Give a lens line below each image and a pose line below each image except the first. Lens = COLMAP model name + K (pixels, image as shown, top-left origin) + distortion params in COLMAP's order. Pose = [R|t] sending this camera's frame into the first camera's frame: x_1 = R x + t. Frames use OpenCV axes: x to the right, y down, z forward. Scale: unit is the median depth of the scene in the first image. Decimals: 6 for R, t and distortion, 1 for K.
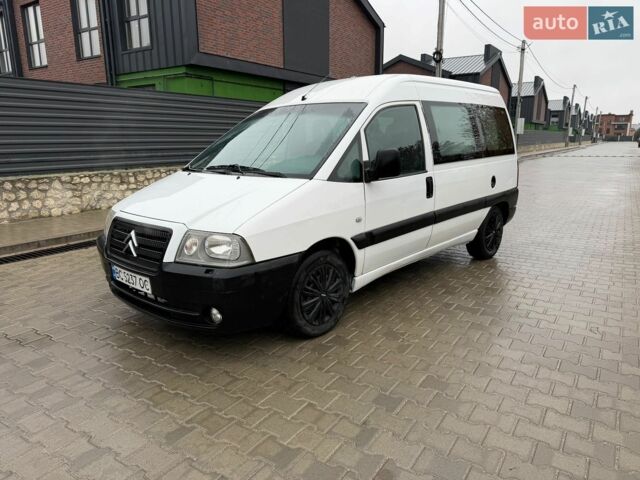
lens RADIAL K [[450.0, 0, 320.0], [0, 450.0, 240.0], [0, 0, 1]] dist [-0.005467, -0.003679]
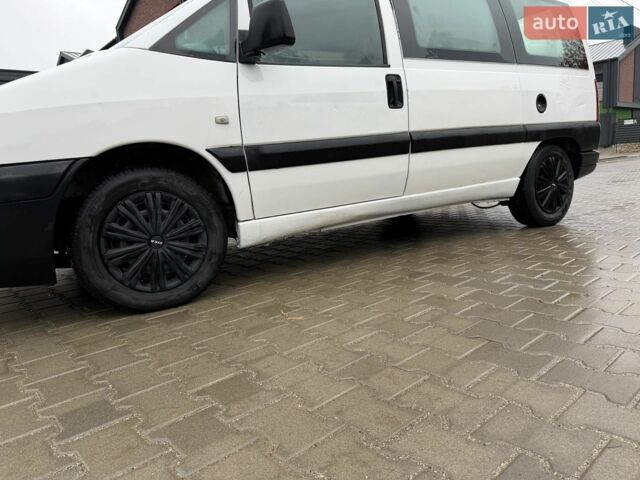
lens RADIAL K [[475.8, 0, 320.0], [0, 475.8, 240.0], [0, 0, 1]] dist [0.047307, -0.122226]
pose [[0.973312, -0.021516, -0.228477, 0.326631], [0.014357, 0.999354, -0.032948, 0.126730], [0.229038, 0.028788, 0.972992, 0.368016]]
